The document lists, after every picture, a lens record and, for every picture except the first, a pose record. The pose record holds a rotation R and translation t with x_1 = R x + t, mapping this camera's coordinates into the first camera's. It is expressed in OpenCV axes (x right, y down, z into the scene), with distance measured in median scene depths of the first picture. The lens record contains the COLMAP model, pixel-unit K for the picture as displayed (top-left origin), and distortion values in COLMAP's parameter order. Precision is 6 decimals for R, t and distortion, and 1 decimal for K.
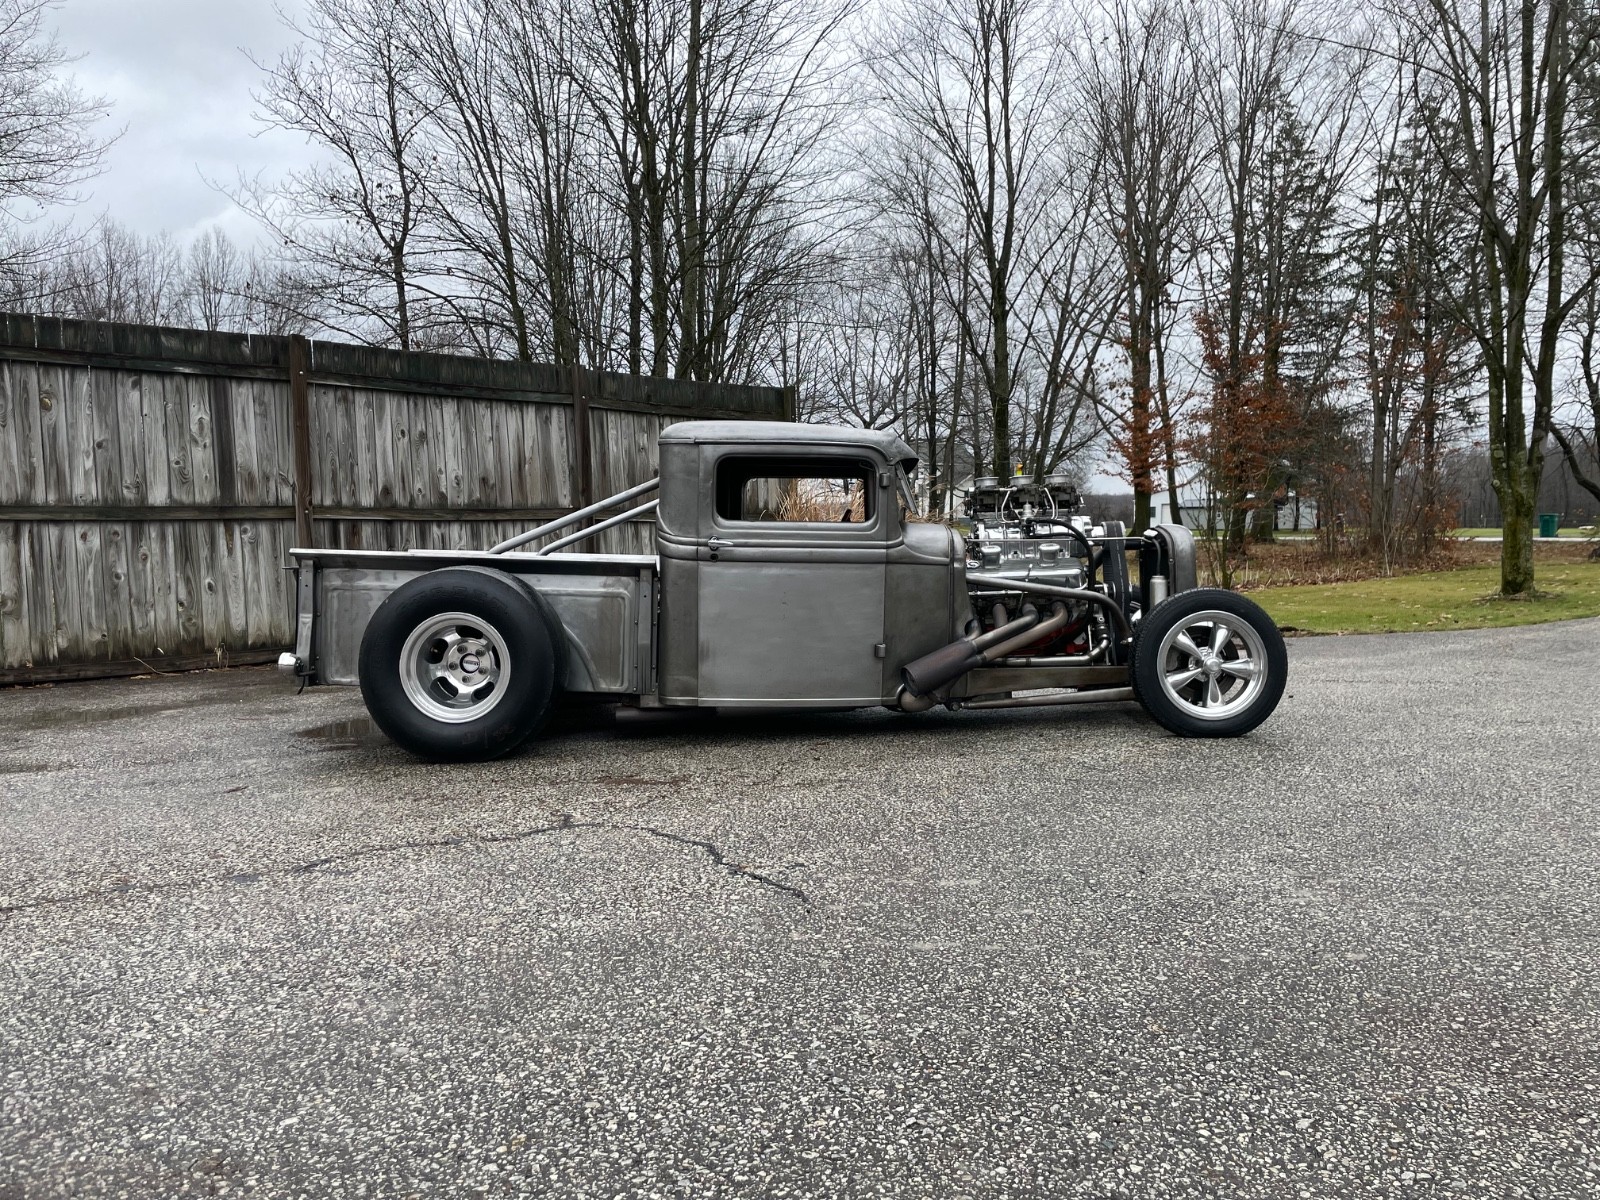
lens RADIAL K [[1218.6, 0, 812.1], [0, 1218.6, 593.5], [0, 0, 1]] dist [0.083840, -0.117753]
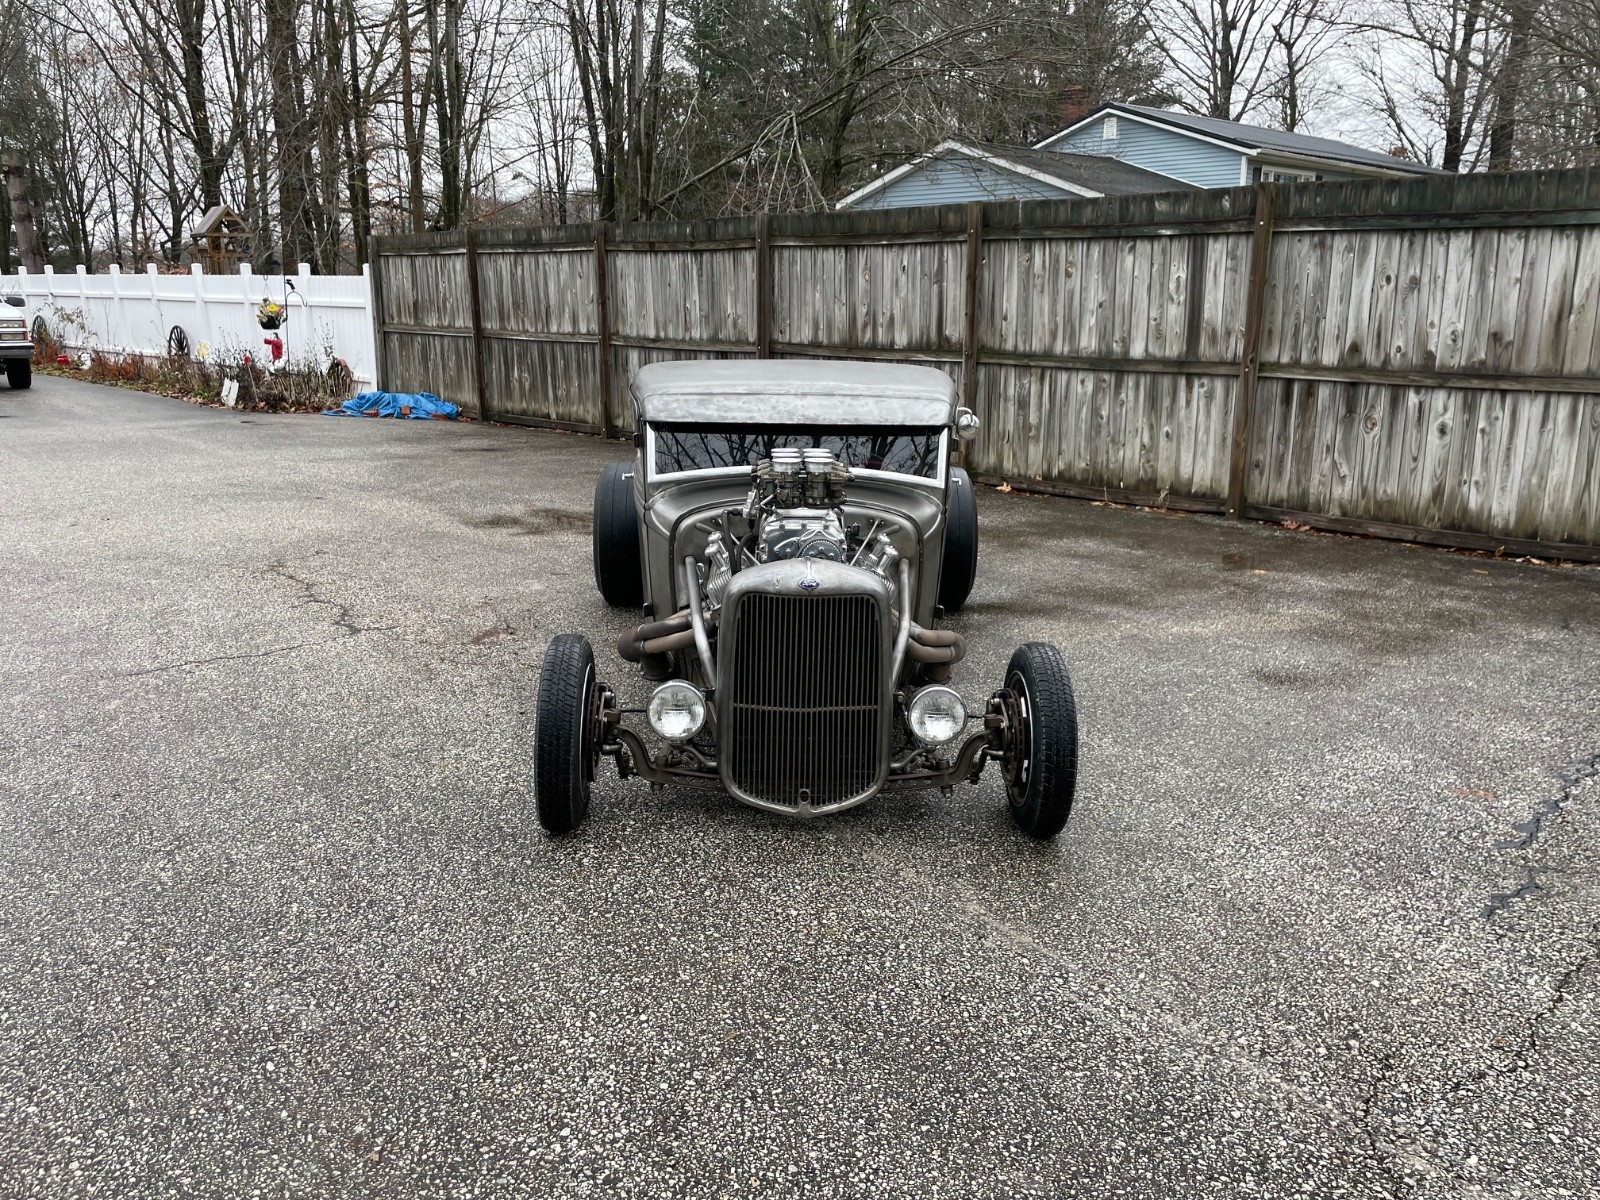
lens RADIAL K [[1218.6, 0, 802.3], [0, 1218.6, 594.8], [0, 0, 1]] dist [0.083840, -0.117753]
pose [[0.054764, 0.255227, -0.965329, 0.592207], [-0.056166, 0.966036, 0.252228, -0.126370], [0.996918, 0.040406, 0.067239, 0.612915]]
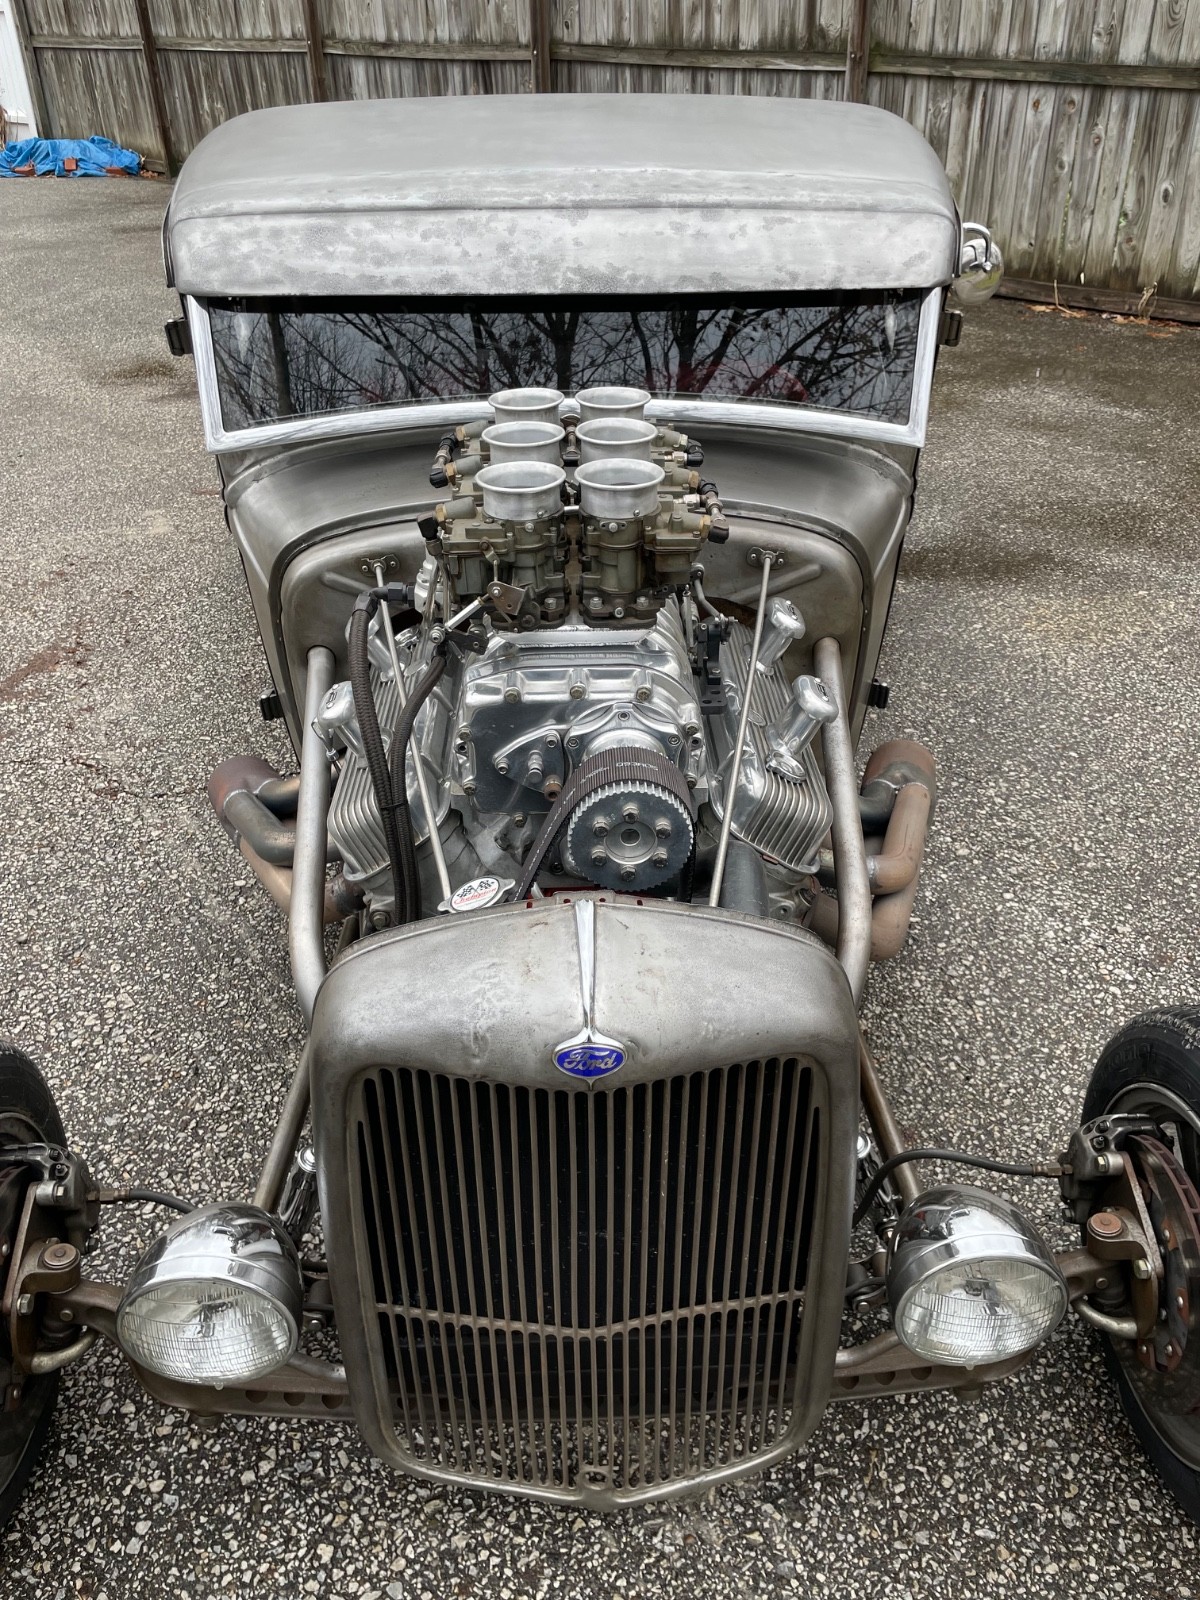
lens RADIAL K [[1218.6, 0, 607.2], [0, 1218.6, 804.3], [0, 0, 1]] dist [0.083840, -0.117753]
pose [[0.056474, 0.569755, -0.819872, 0.277601], [-0.033493, 0.821801, 0.568789, -0.111947], [0.997842, -0.004662, 0.065494, 0.636878]]
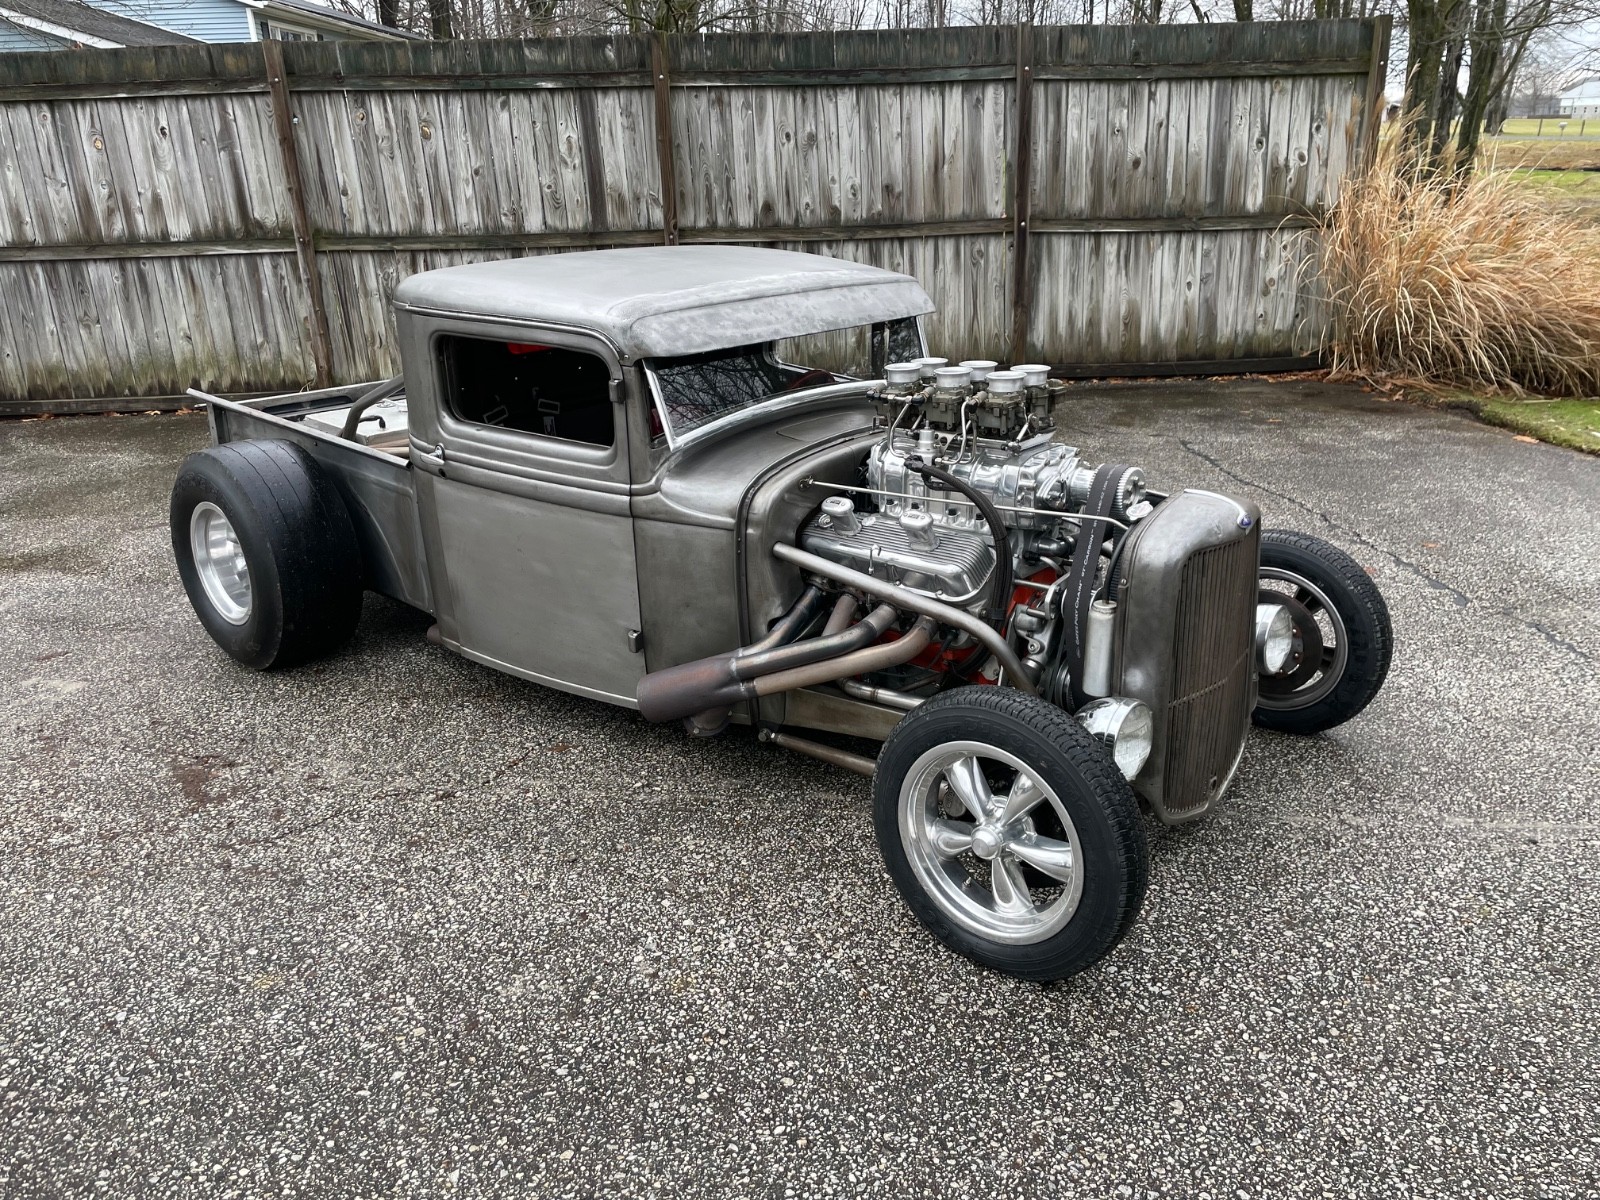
lens RADIAL K [[1218.6, 0, 814.2], [0, 1218.6, 578.9], [0, 0, 1]] dist [0.083840, -0.117753]
pose [[0.771496, 0.205229, -0.602225, 0.304772], [-0.018106, 0.953245, 0.301656, -0.106369], [0.635976, -0.221822, 0.739141, 0.333330]]
